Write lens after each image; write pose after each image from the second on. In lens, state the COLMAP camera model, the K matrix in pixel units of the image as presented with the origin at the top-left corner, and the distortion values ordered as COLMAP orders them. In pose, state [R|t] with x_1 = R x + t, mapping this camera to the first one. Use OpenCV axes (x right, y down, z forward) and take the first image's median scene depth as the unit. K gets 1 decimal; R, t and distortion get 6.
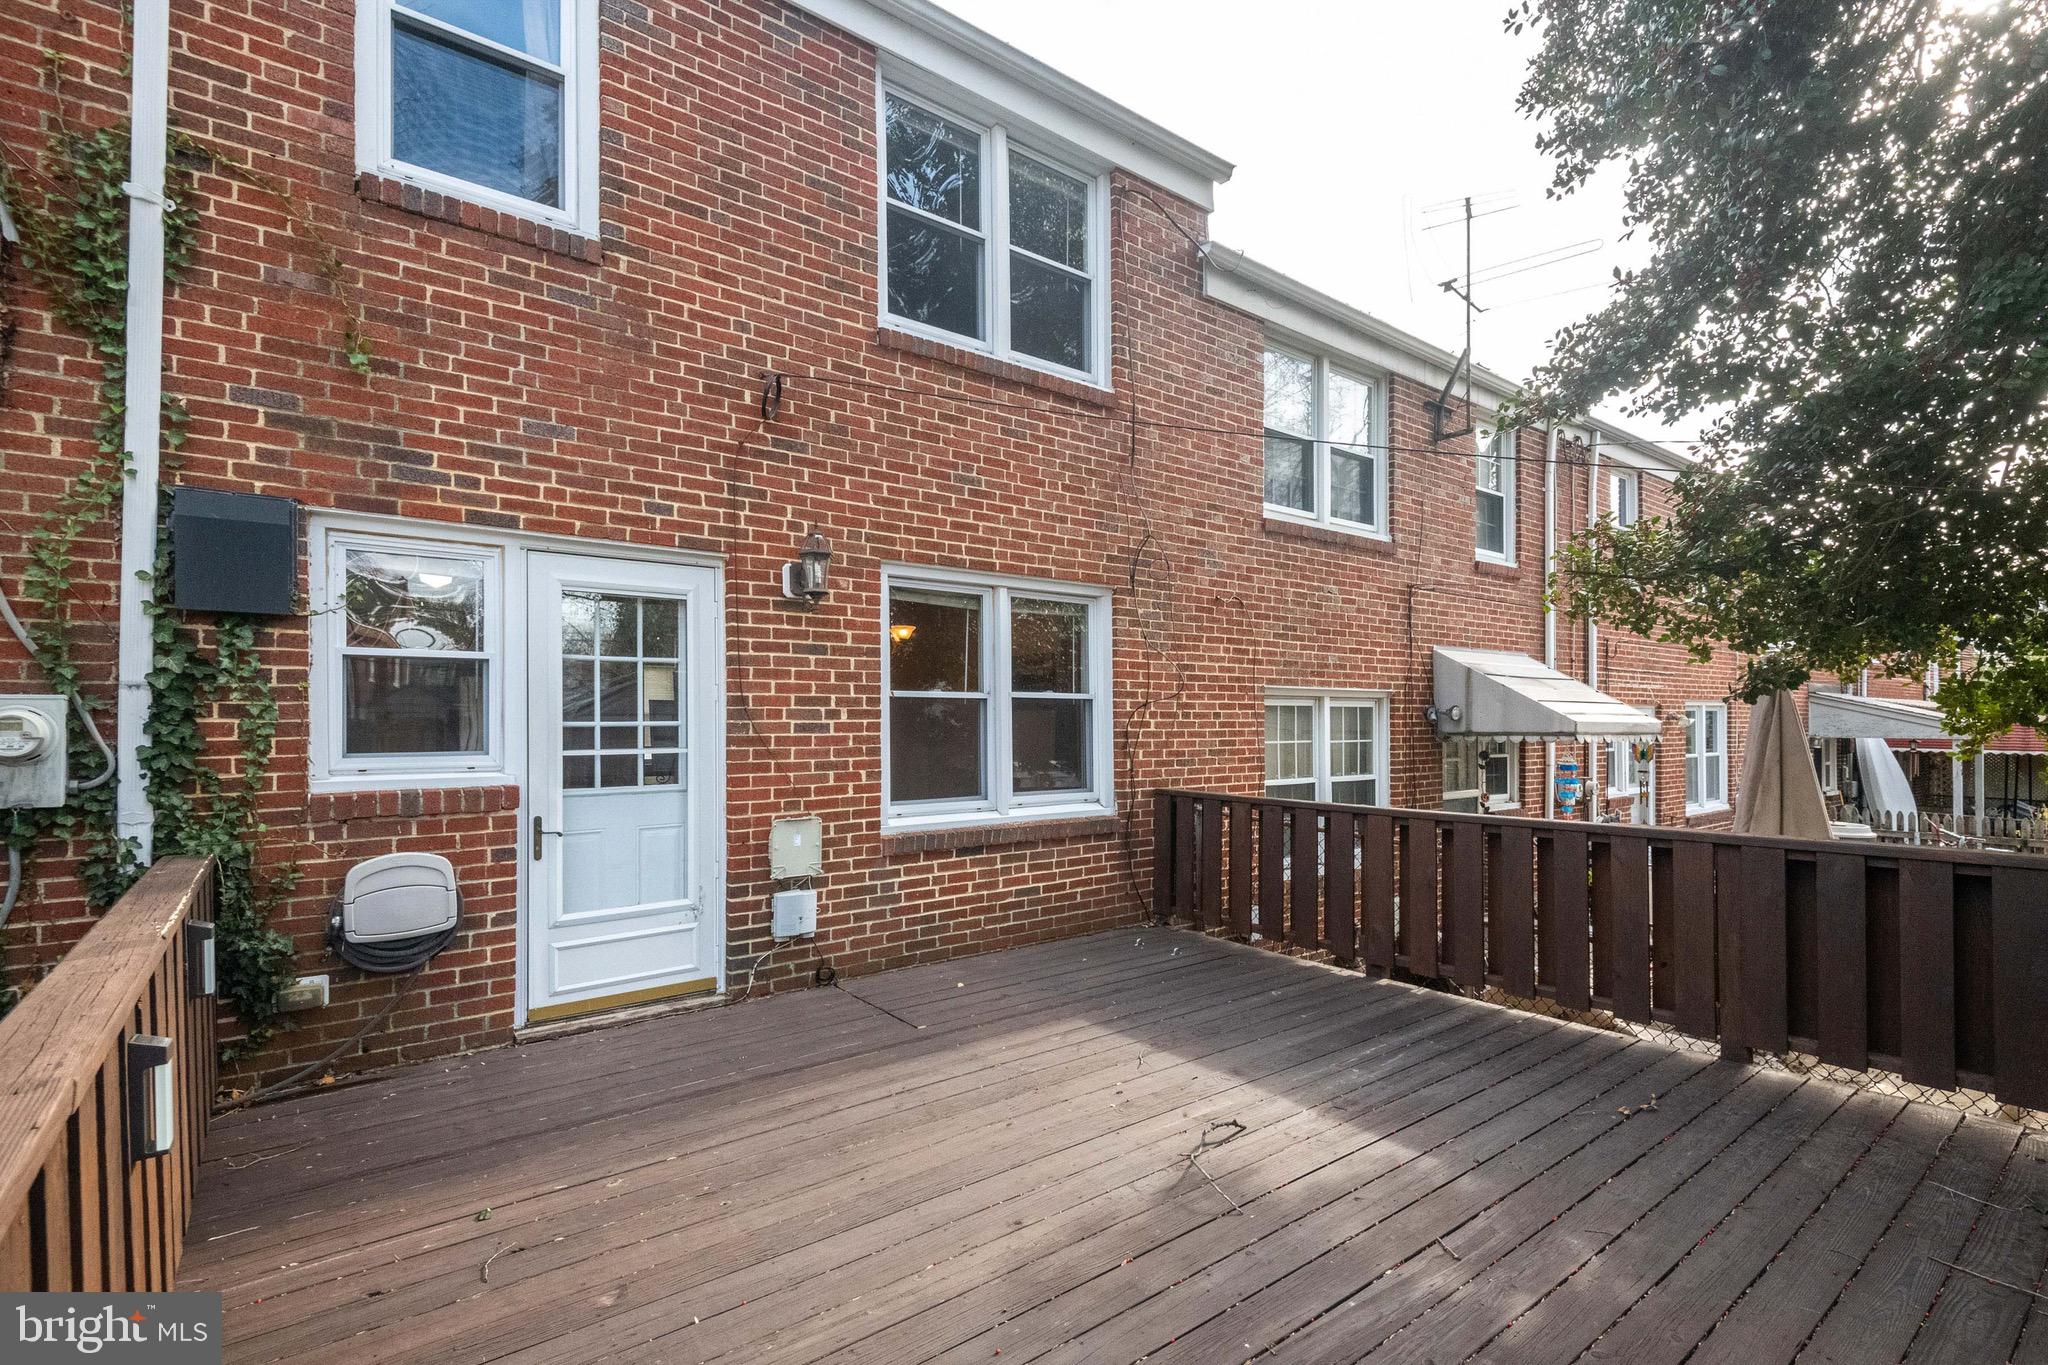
lens RADIAL K [[937.5, 0, 1034.3], [0, 937.5, 721.2], [0, 0, 1]] dist [0.000369, -0.000927]
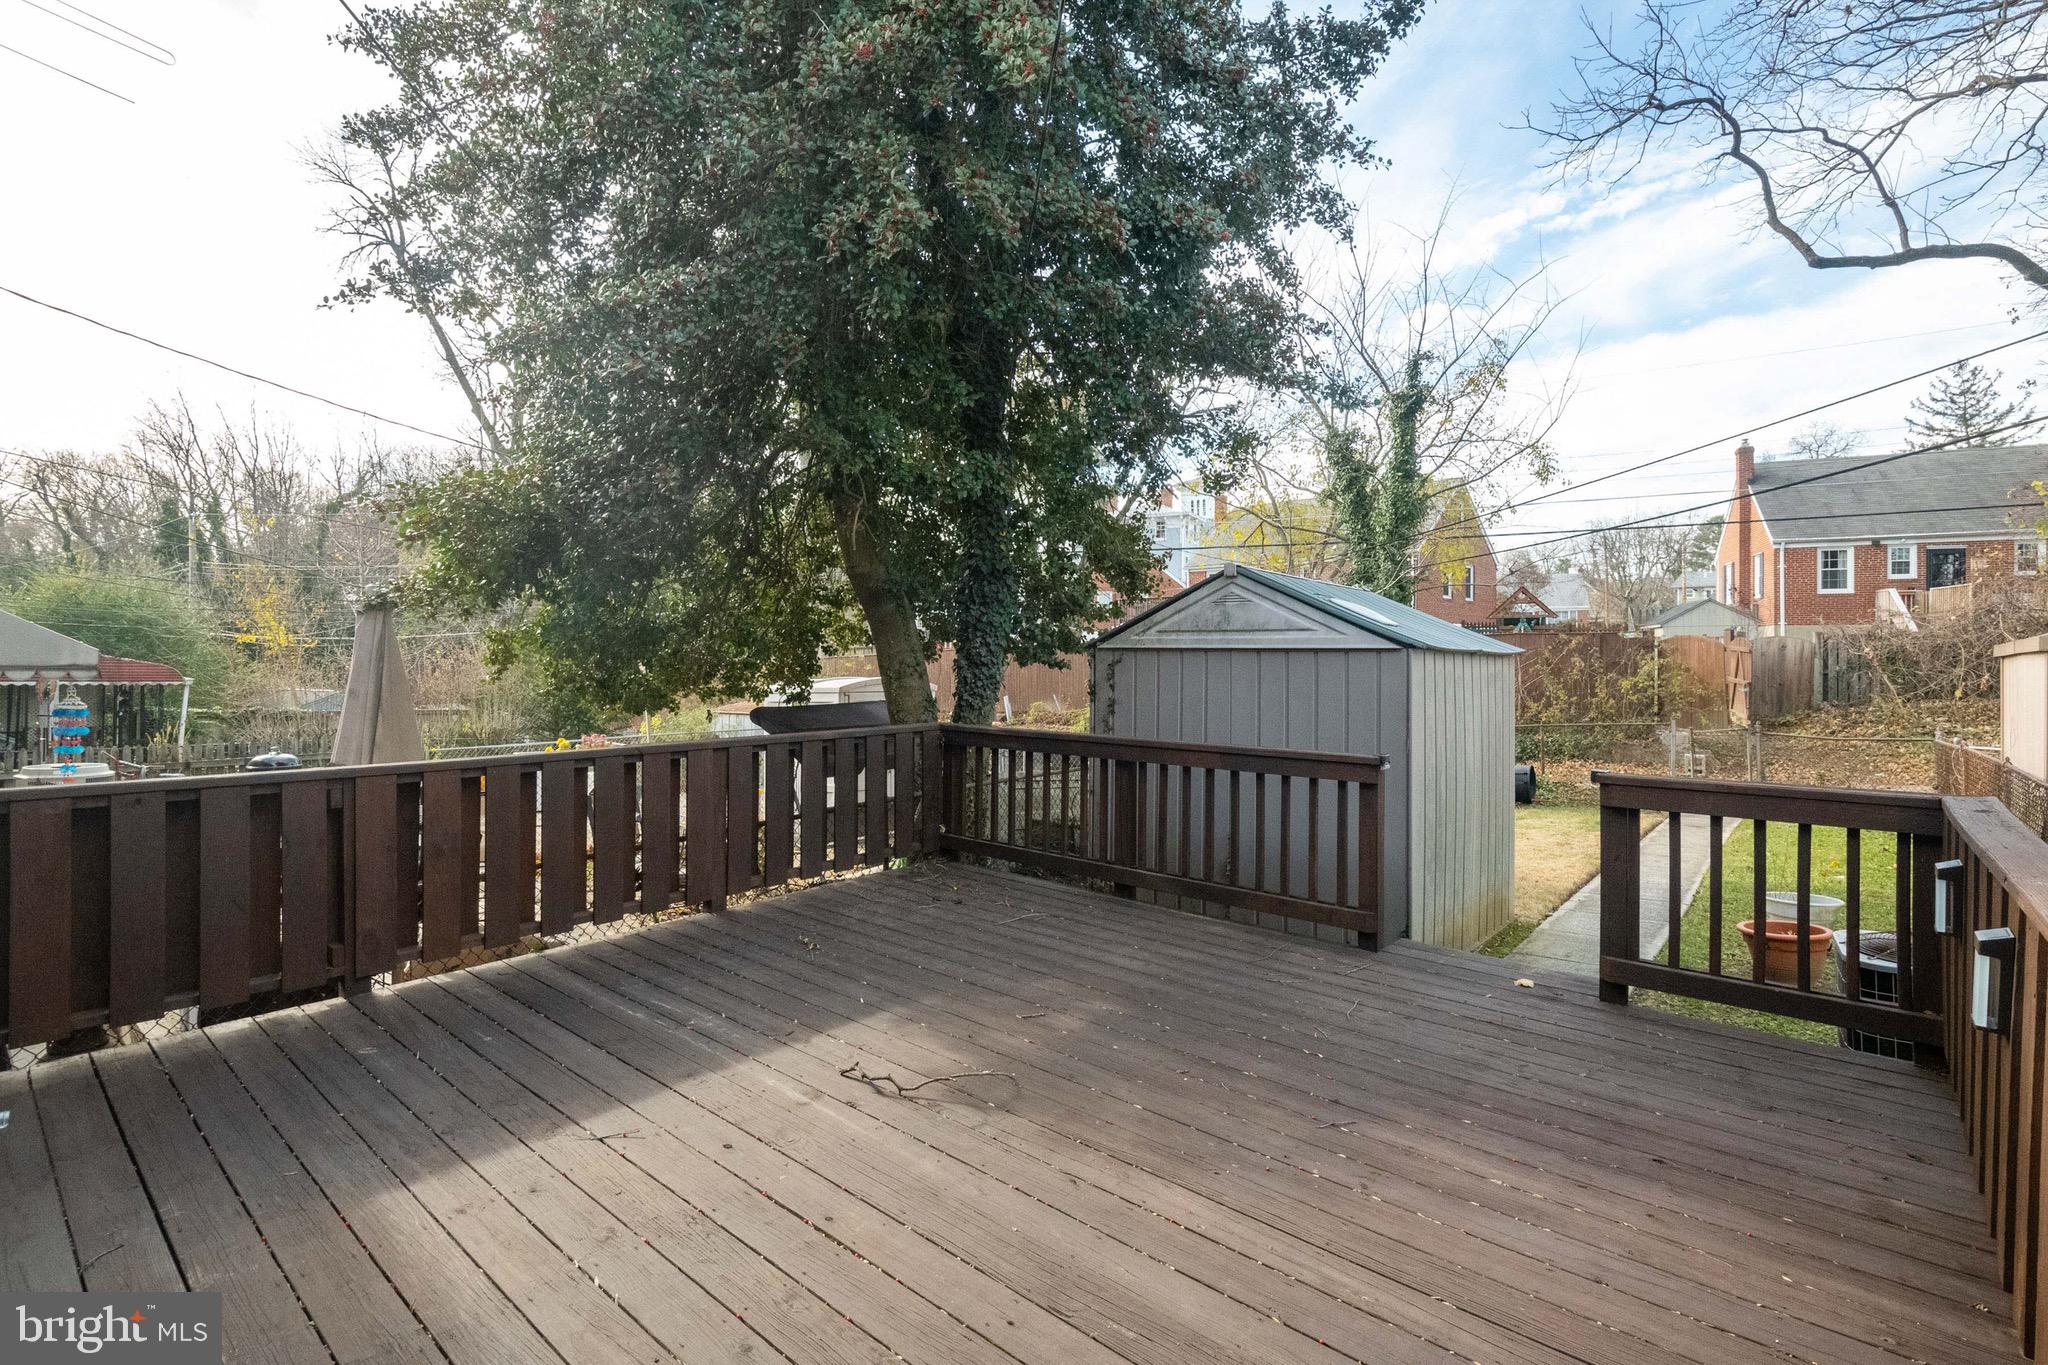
lens RADIAL K [[937.5, 0, 1019.5], [0, 937.5, 668.5], [0, 0, 1]] dist [0.000369, -0.000927]
pose [[-0.201946, -0.009049, 0.979355, -1.213355], [-0.002899, 0.999958, 0.008642, 0.011937], [-0.979392, -0.001094, -0.201964, 1.627929]]
